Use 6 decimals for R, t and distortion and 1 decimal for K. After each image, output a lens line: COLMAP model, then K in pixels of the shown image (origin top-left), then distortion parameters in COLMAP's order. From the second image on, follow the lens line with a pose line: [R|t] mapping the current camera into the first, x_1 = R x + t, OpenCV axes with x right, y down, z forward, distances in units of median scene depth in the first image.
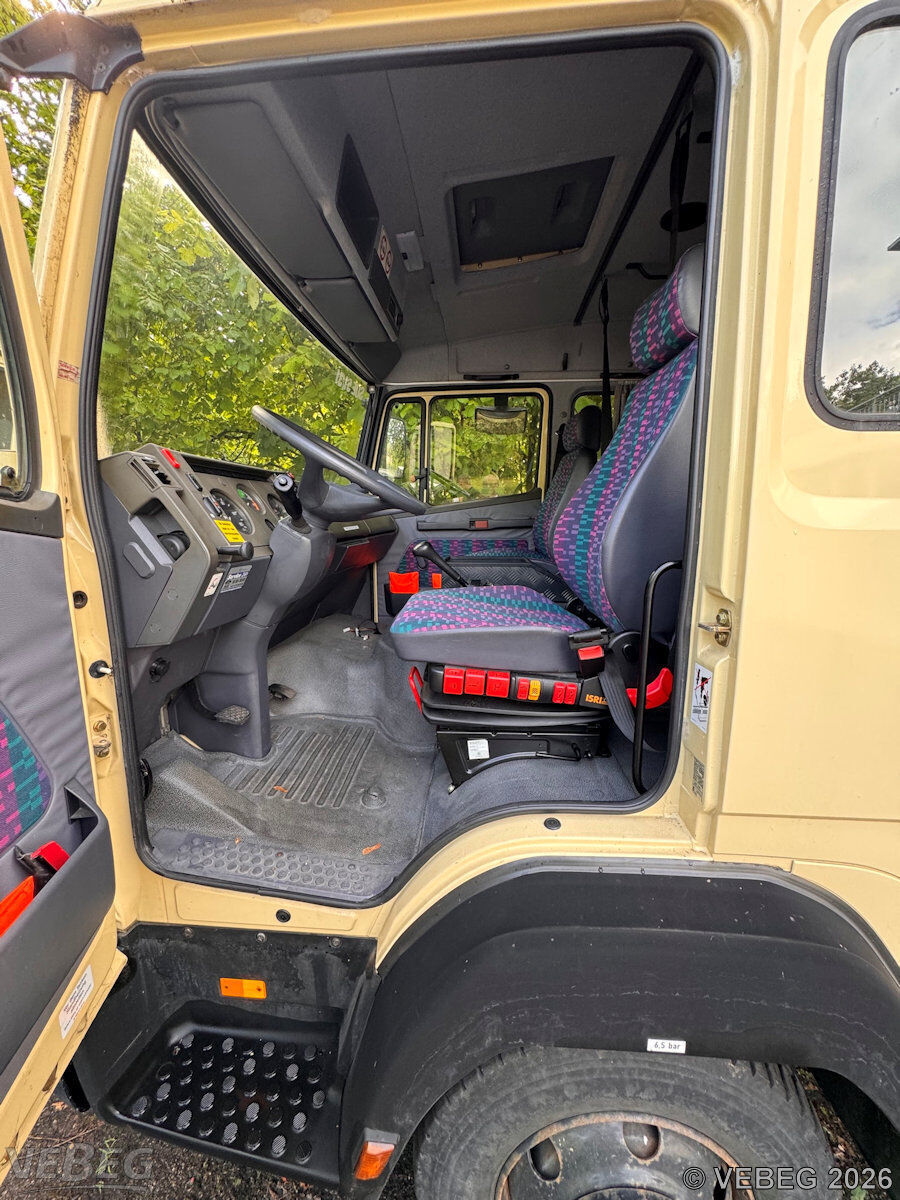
lens RADIAL K [[477.4, 0, 450.0], [0, 477.4, 600.0], [0, 0, 1]] dist [-0.001060, 0.000164]
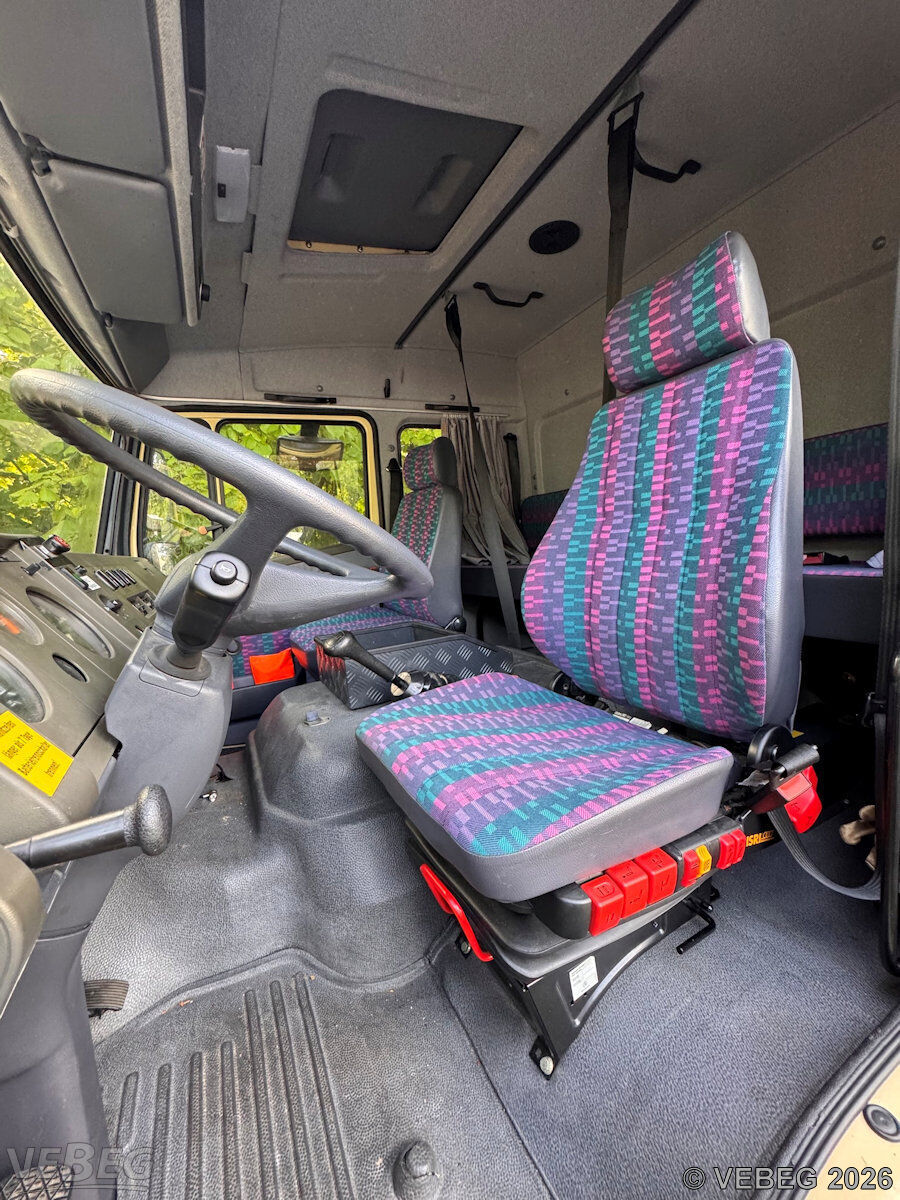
lens RADIAL K [[477.4, 0, 450.0], [0, 477.4, 600.0], [0, 0, 1]] dist [-0.001060, 0.000164]
pose [[0.855173, -0.129050, 0.502022, -0.199518], [0.168366, 0.985153, -0.033561, -0.097871], [-0.490237, 0.113224, 0.864203, 0.323009]]
